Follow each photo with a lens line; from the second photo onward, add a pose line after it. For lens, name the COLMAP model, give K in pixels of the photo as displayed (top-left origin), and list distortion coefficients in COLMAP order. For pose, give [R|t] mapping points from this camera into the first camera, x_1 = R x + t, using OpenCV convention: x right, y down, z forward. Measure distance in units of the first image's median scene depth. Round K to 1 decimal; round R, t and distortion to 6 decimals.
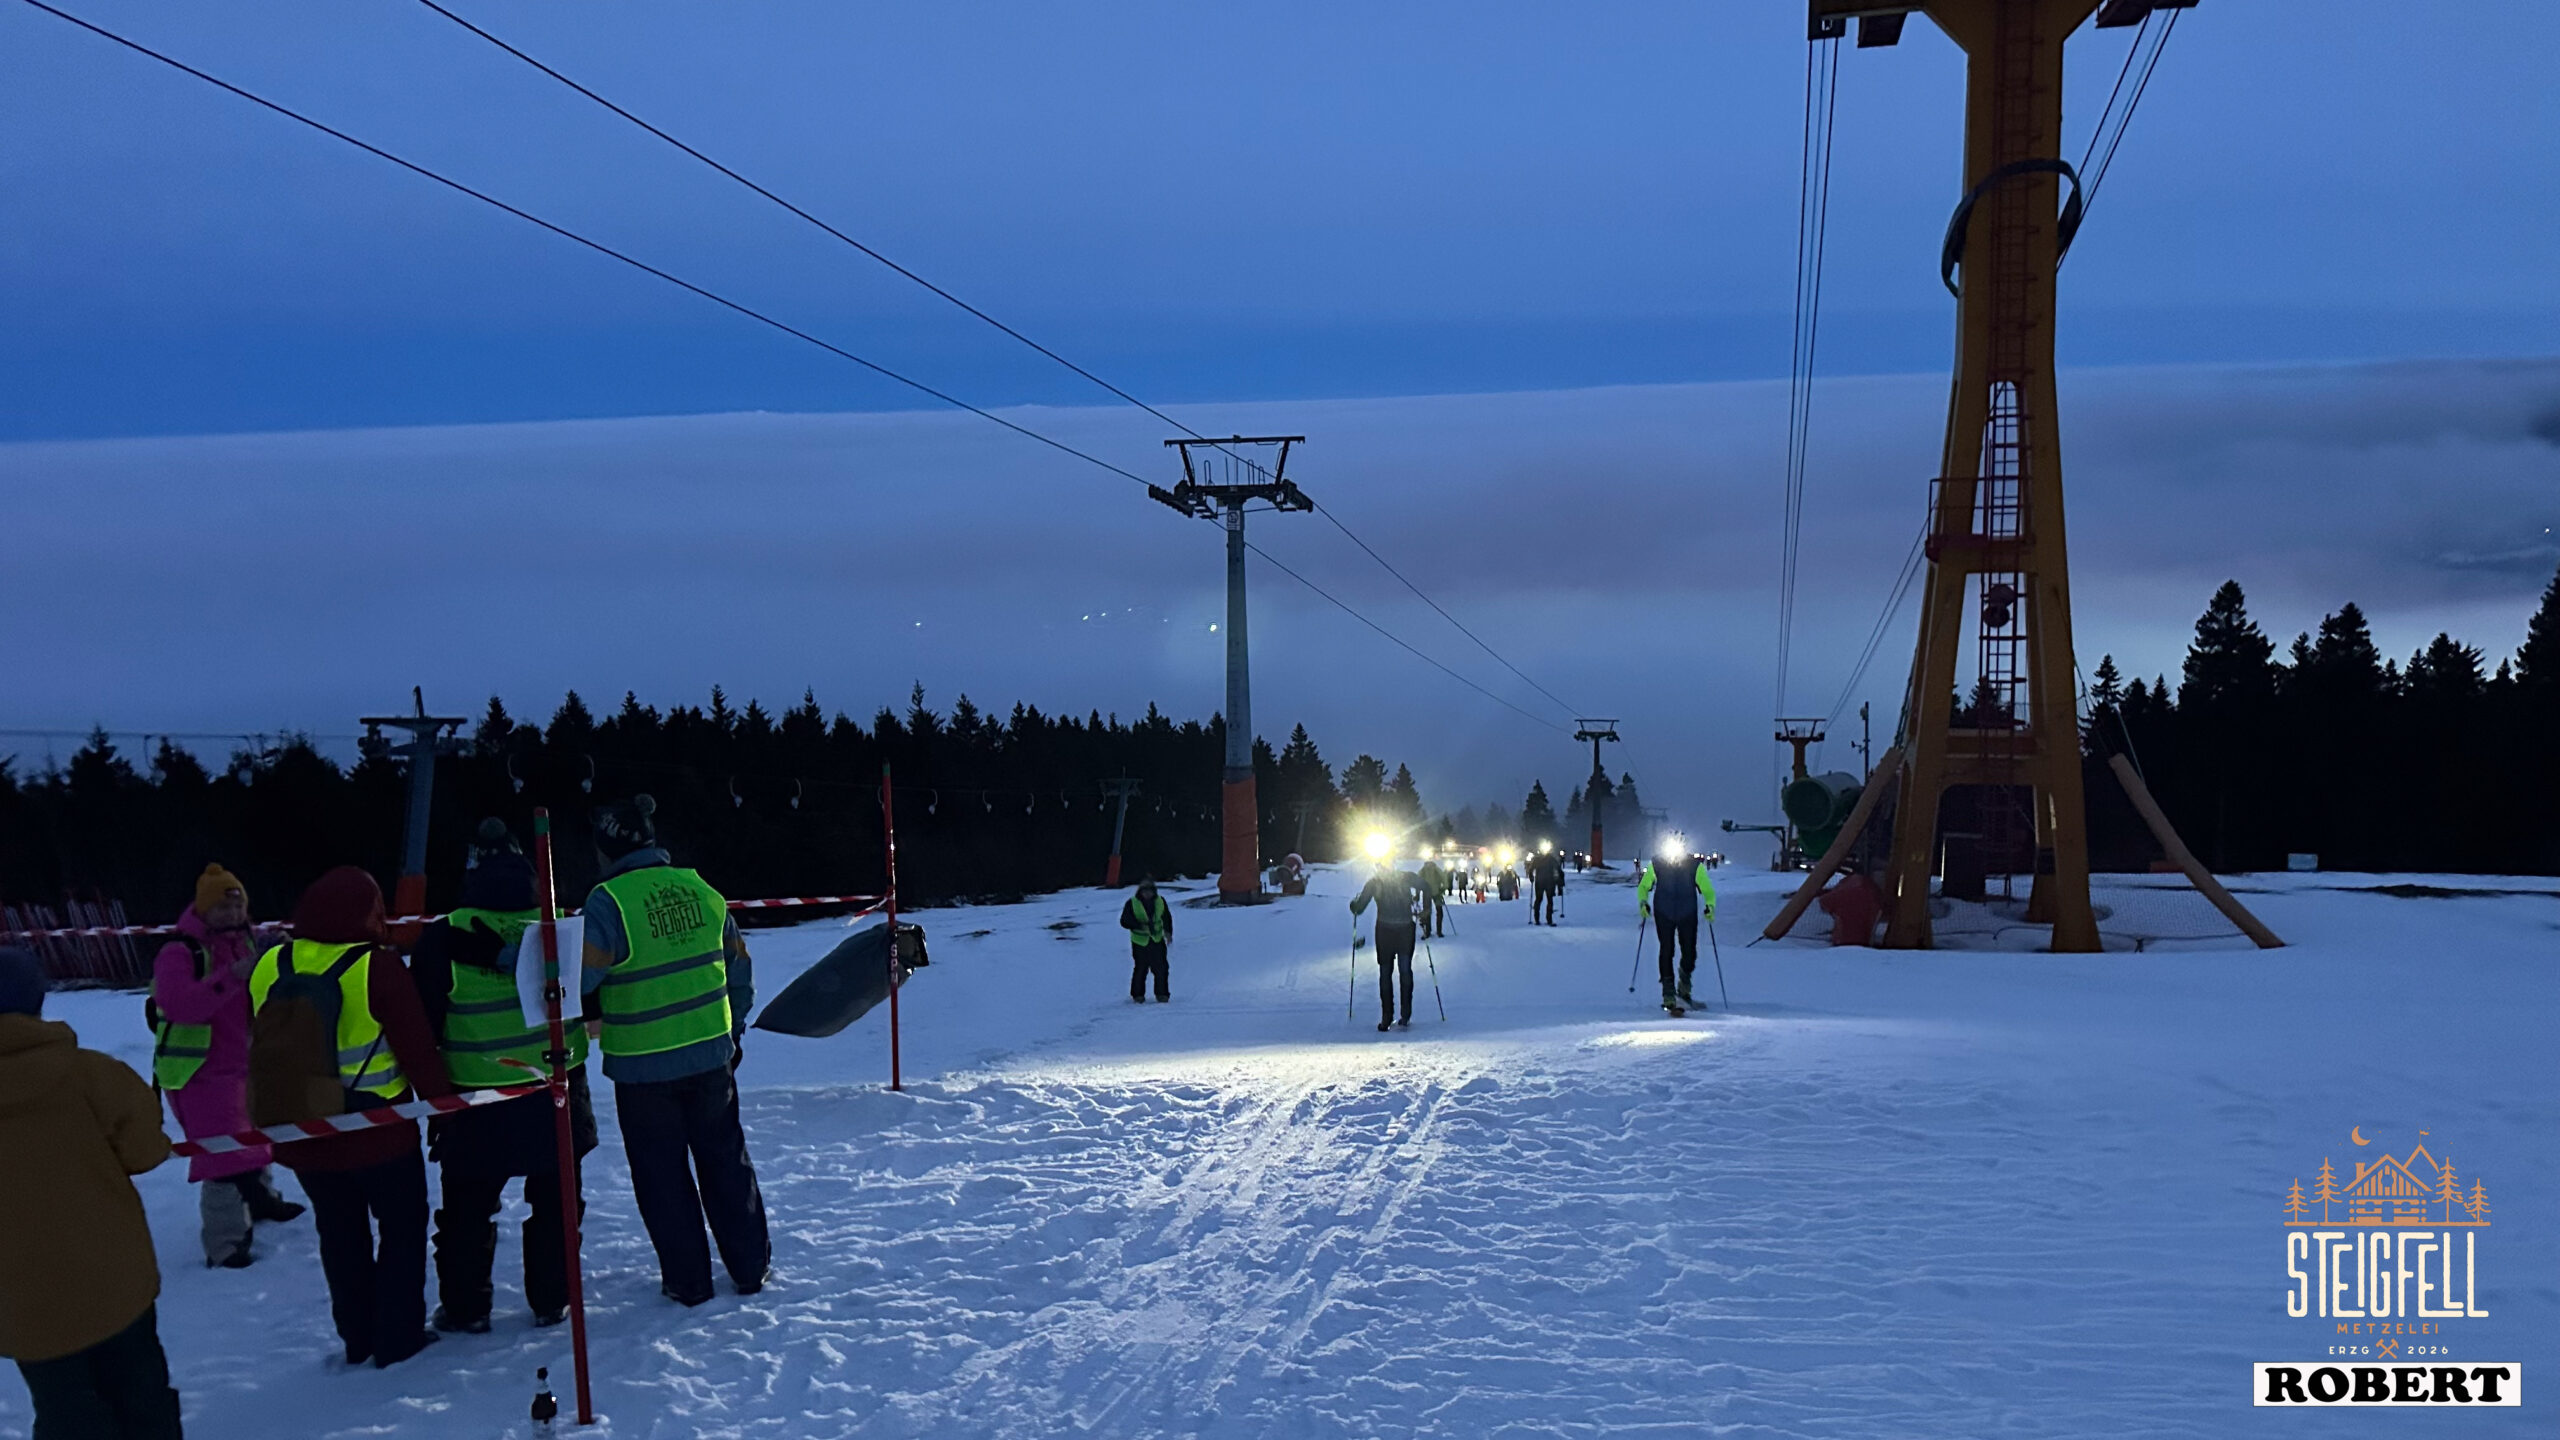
lens RADIAL K [[1818.4, 0, 1282.8], [0, 1818.4, 733.4], [0, 0, 1]] dist [0.088477, -0.102380]
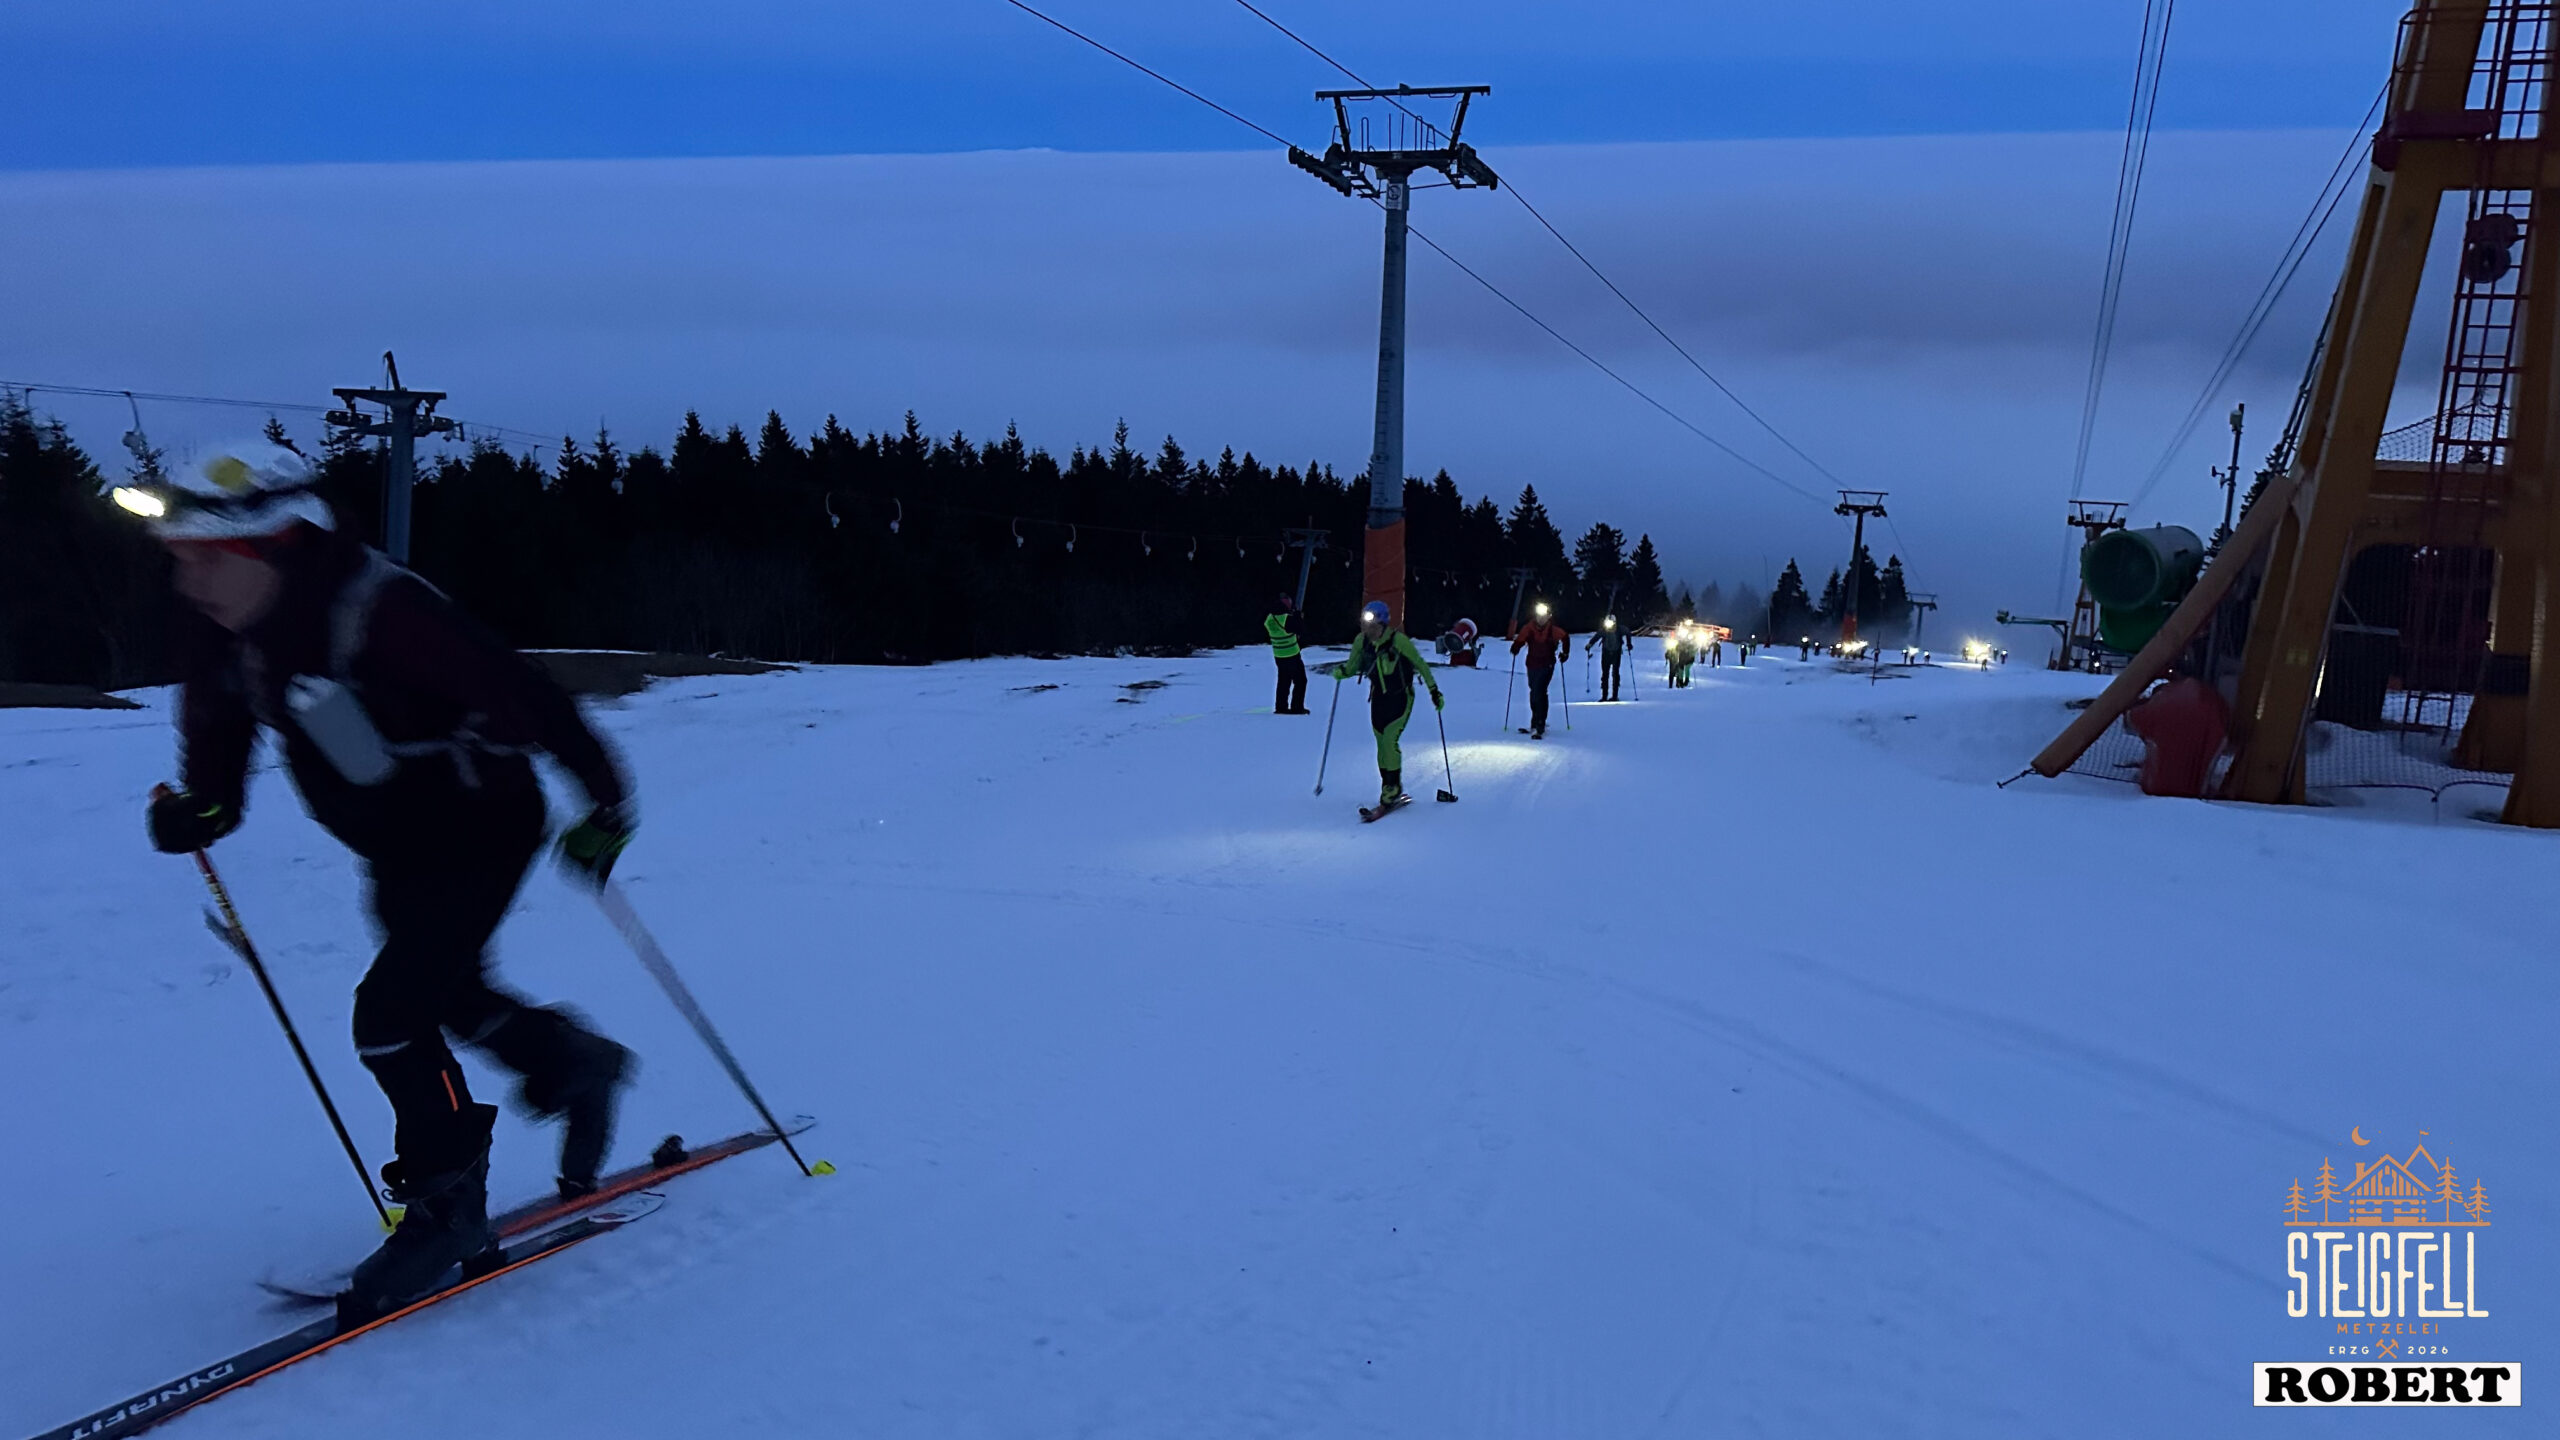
lens RADIAL K [[1818.4, 0, 1285.1], [0, 1818.4, 737.3], [0, 0, 1]] dist [0.088477, -0.102380]
pose [[0.989689, 0.064294, -0.127991, 0.043638], [-0.047012, 0.989900, 0.133744, 0.013418], [0.135298, -0.126347, 0.982716, 0.166967]]
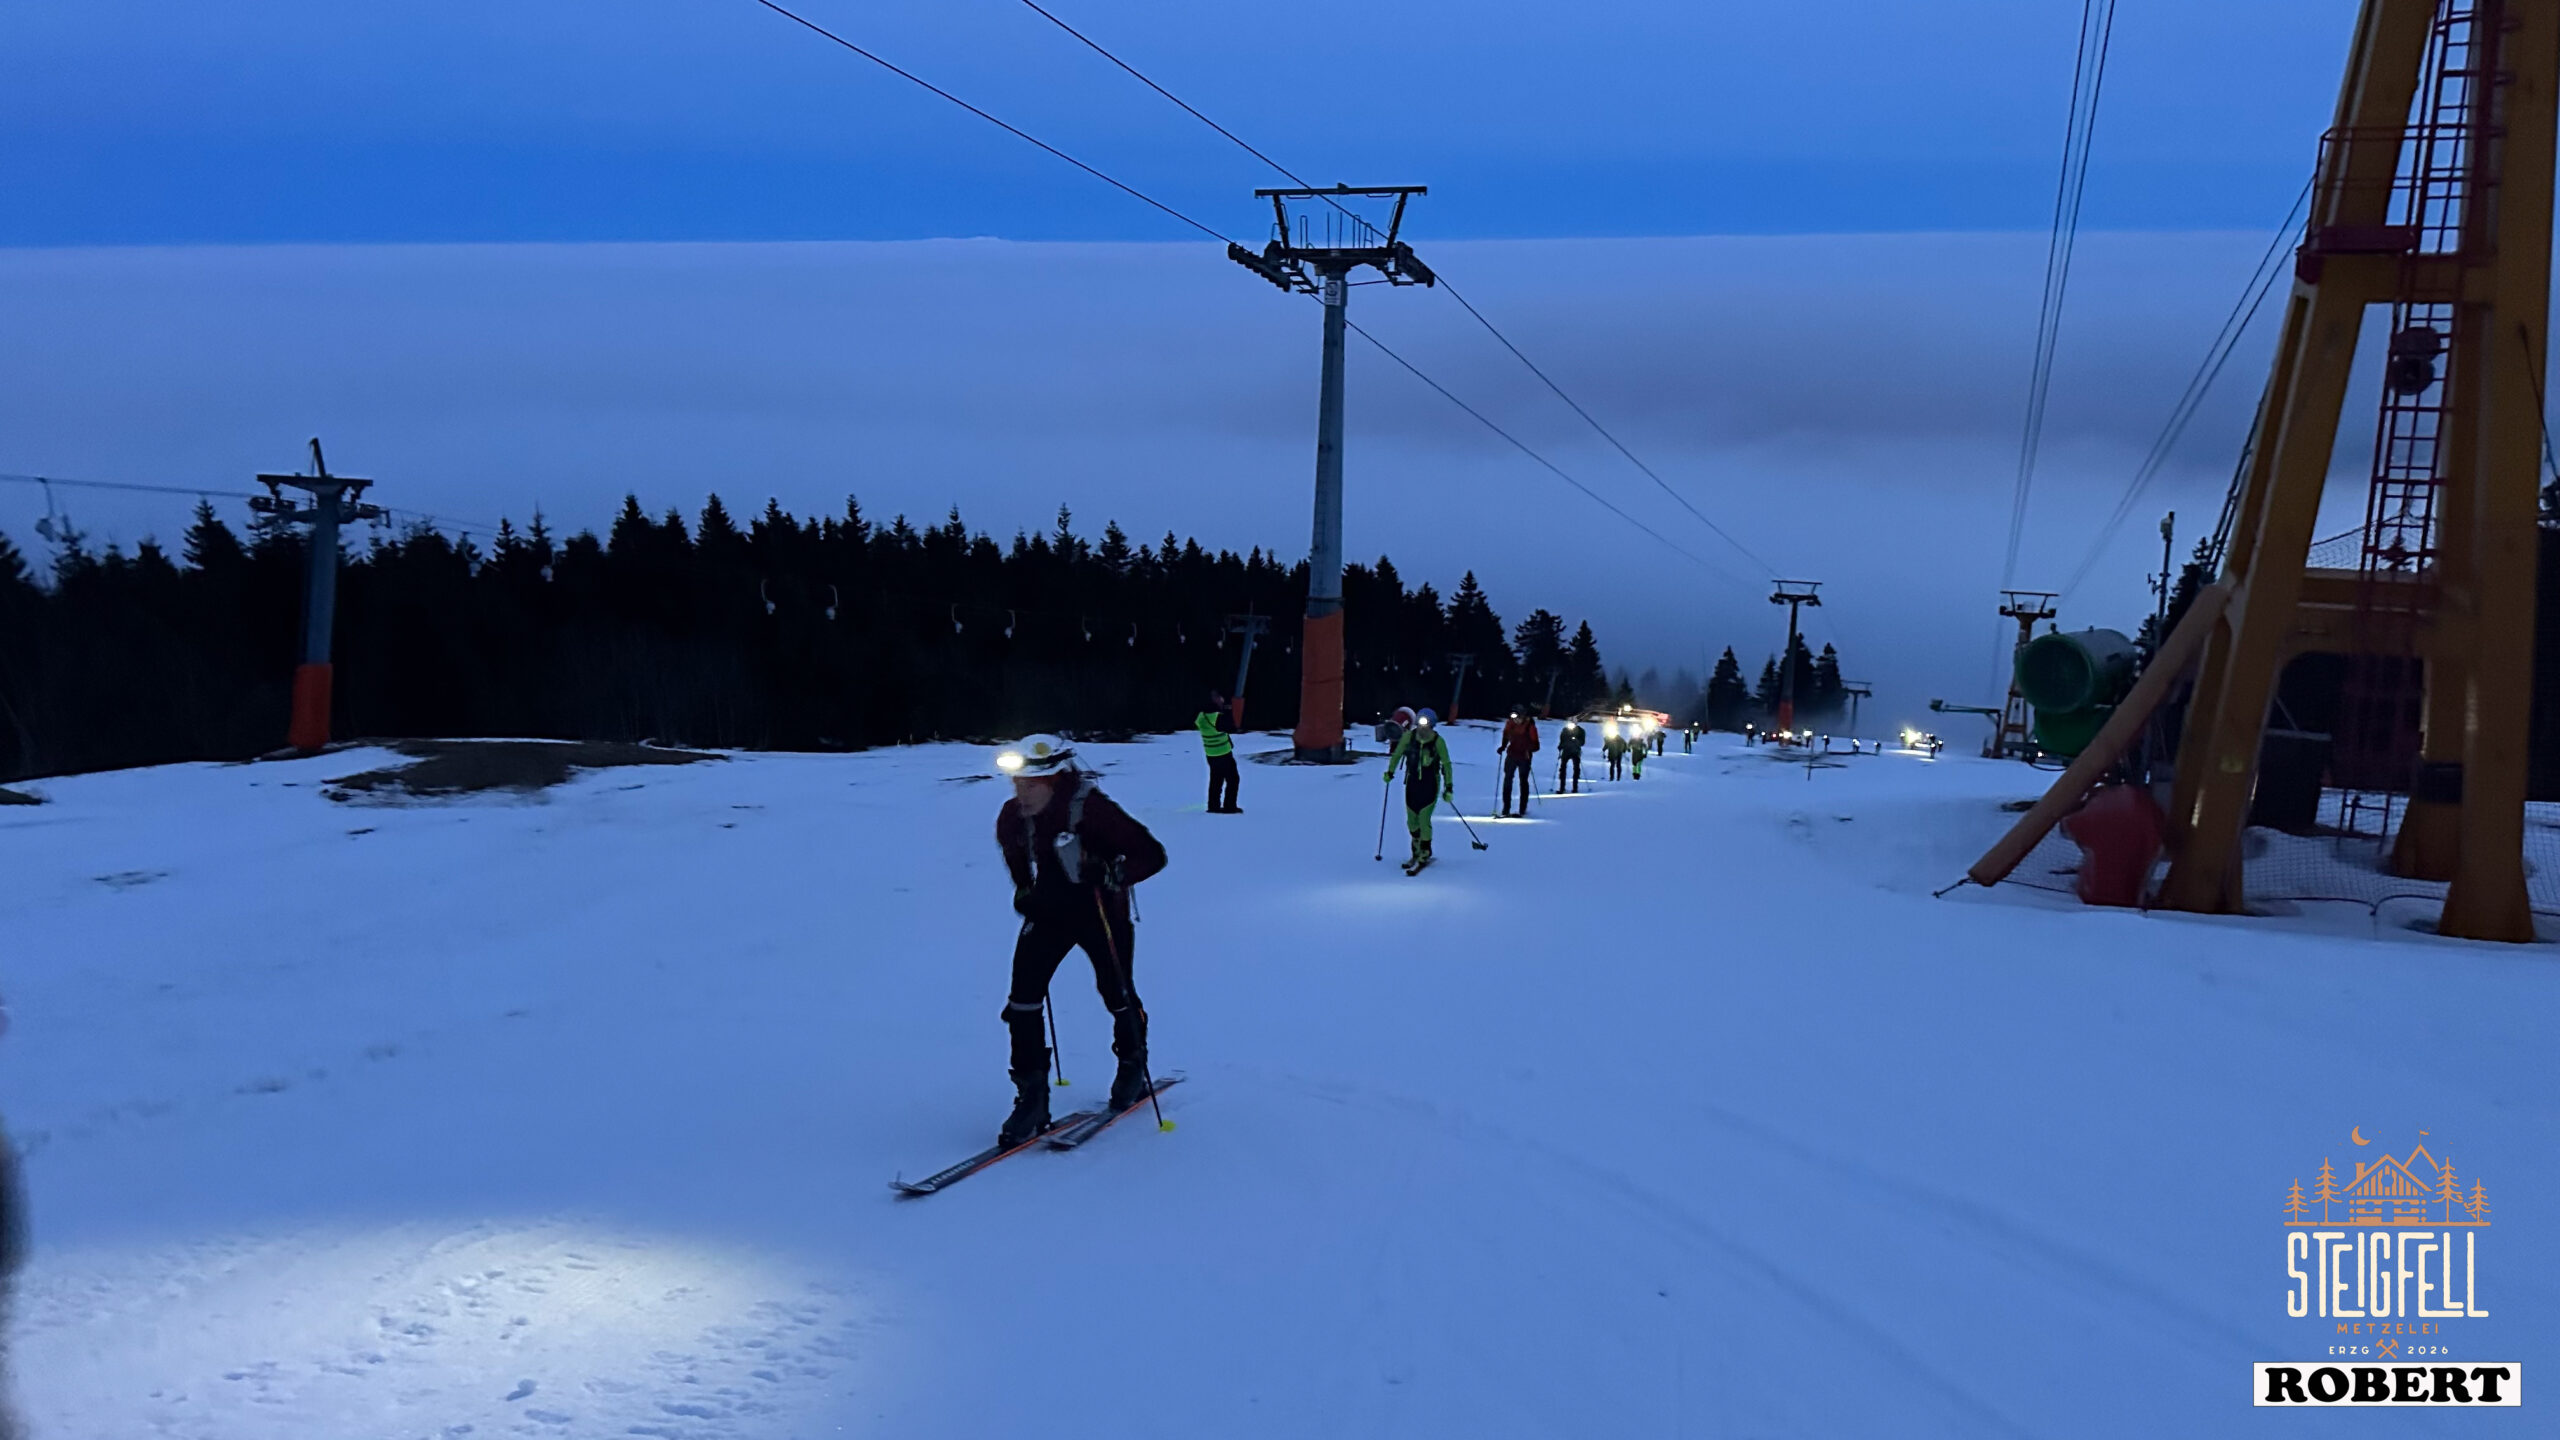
lens RADIAL K [[1818.4, 0, 1270.2], [0, 1818.4, 726.4], [0, 0, 1]] dist [0.088477, -0.102380]
pose [[0.992248, 0.061552, -0.107956, 0.044682], [-0.052844, 0.995251, 0.081746, 0.010372], [0.112475, -0.075407, 0.990789, 0.173559]]
